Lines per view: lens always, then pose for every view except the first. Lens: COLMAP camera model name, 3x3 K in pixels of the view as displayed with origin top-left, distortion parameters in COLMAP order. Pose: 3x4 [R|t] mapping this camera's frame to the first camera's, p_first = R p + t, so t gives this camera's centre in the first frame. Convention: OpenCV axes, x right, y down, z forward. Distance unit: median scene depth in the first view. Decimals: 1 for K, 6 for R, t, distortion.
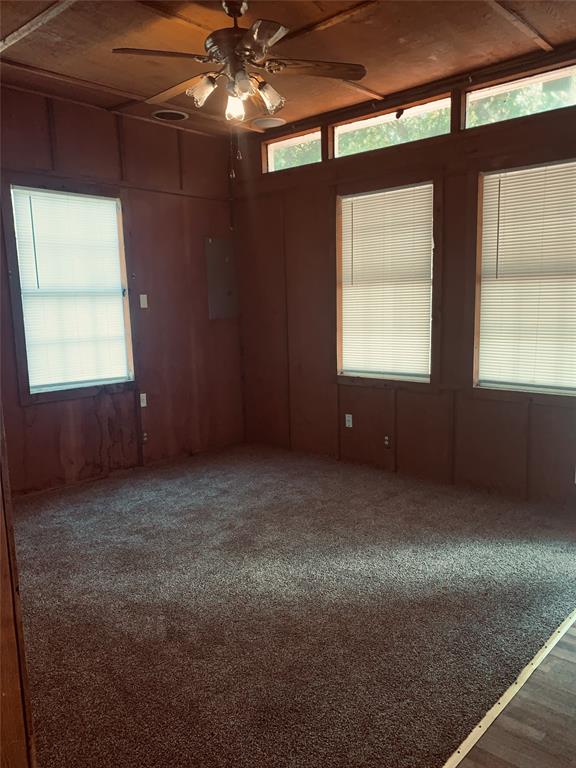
lens RADIAL K [[599.2, 0, 287.1], [0, 599.2, 374.7], [0, 0, 1]] dist [0.171757, -0.277105]
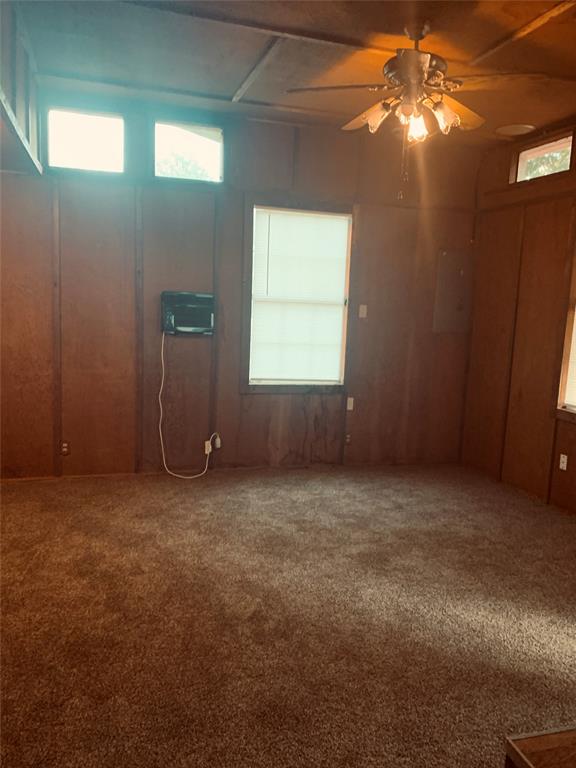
lens RADIAL K [[599.2, 0, 287.1], [0, 599.2, 374.7], [0, 0, 1]] dist [0.171757, -0.277105]
pose [[0.864988, 0.121205, -0.486935, 0.206248], [-0.123380, 0.991972, 0.027745, -0.029033], [0.486388, 0.036079, 0.872998, 0.026701]]
